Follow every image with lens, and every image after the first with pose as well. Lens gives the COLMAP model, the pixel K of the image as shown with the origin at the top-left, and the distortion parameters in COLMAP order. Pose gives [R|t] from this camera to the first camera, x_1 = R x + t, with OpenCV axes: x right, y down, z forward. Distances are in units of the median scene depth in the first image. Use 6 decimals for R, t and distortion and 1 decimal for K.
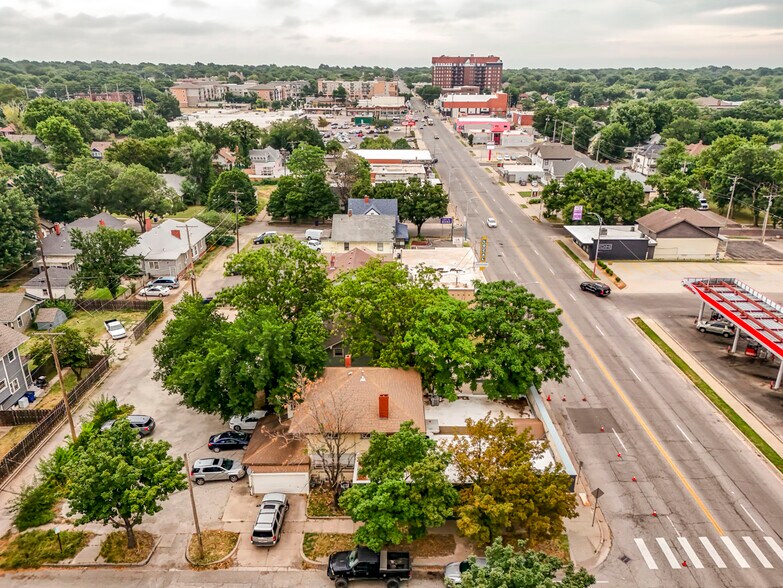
lens RADIAL K [[580.9, 0, 393.7], [0, 580.9, 293.6], [0, 0, 1]] dist [0.079261, -0.073583]
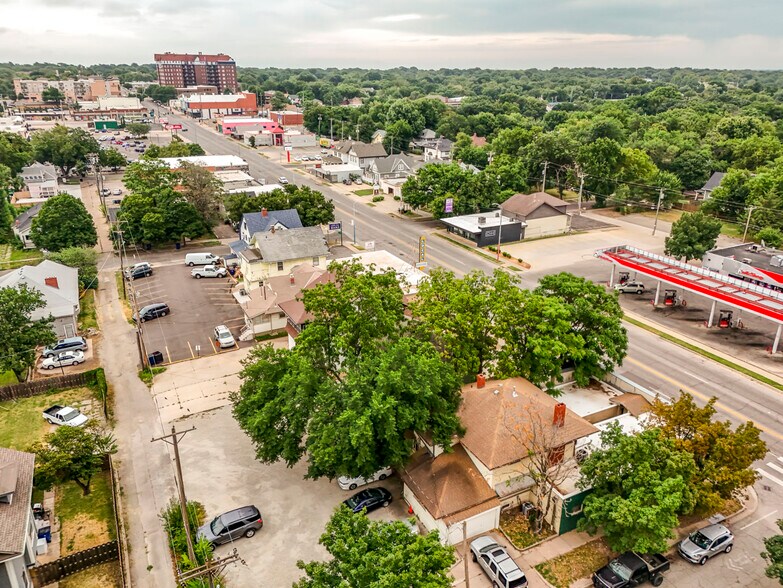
lens RADIAL K [[580.9, 0, 393.7], [0, 580.9, 293.6], [0, 0, 1]] dist [0.079261, -0.073583]
pose [[0.889683, -0.165133, 0.425670, -0.240378], [0.164457, 0.985627, 0.038632, -0.034214], [-0.425931, 0.035634, 0.904054, 0.081057]]
